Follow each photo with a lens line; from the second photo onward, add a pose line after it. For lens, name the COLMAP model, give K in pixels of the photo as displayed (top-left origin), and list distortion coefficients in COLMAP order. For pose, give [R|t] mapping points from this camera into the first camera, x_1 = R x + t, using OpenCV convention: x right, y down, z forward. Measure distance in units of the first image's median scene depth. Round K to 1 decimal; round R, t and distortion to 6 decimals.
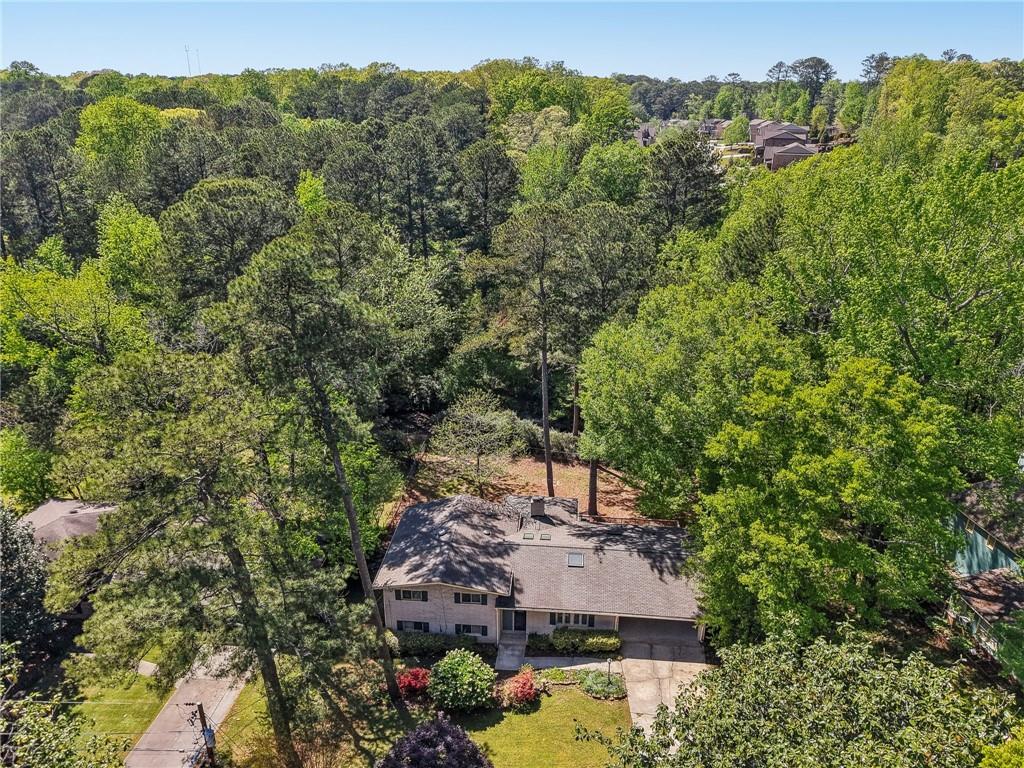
lens RADIAL K [[756.3, 0, 511.9], [0, 756.3, 377.7], [0, 0, 1]] dist [0.002383, 0.010600]
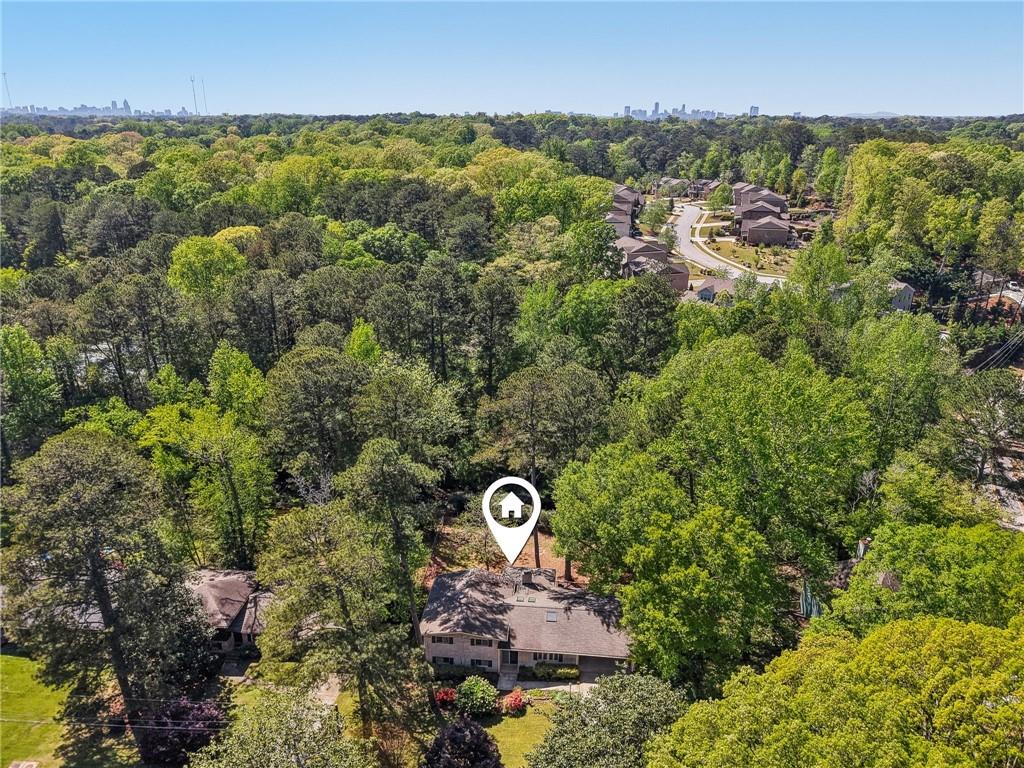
lens RADIAL K [[756.3, 0, 512.9], [0, 756.3, 390.4], [0, 0, 1]] dist [0.002383, 0.010600]
pose [[0.999957, 0.009126, 0.001626, 0.001498], [-0.009099, 0.999830, -0.016033, -0.188030], [-0.001772, 0.016017, 0.999870, -0.520269]]
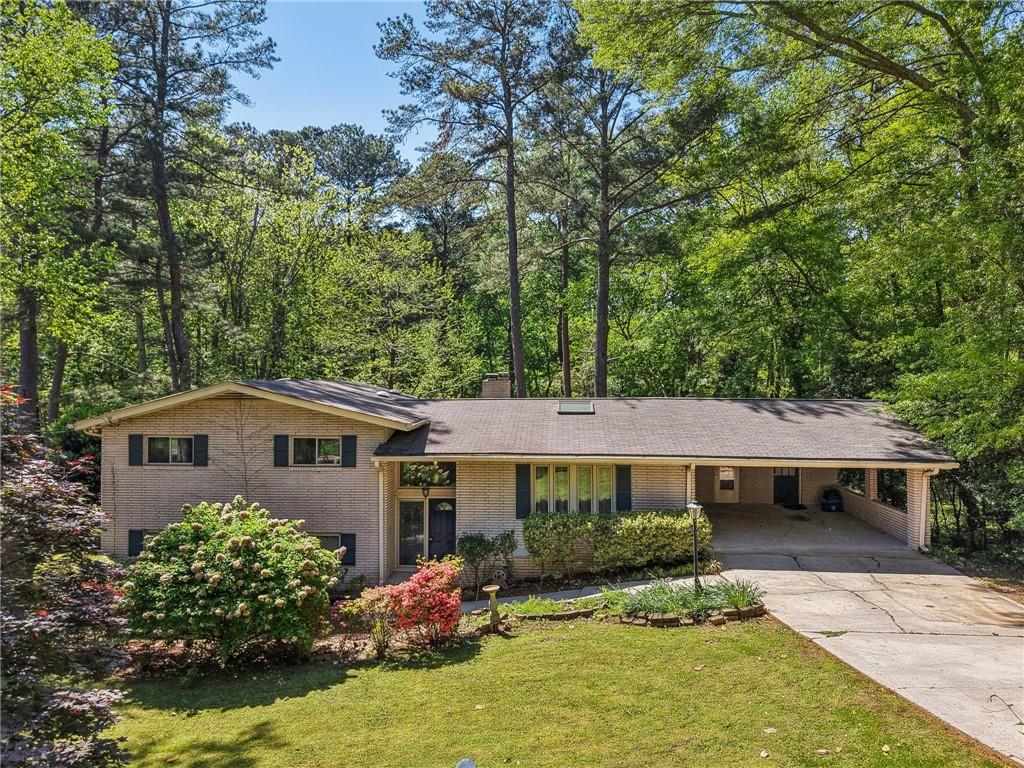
lens RADIAL K [[756.3, 0, 511.0], [0, 756.3, 384.4], [0, 0, 1]] dist [0.002383, 0.010600]
pose [[0.999738, 0.010119, 0.020513, 0.038679], [-0.002983, 0.946835, -0.321705, 0.381113], [-0.022678, 0.321559, 0.946618, 0.606117]]
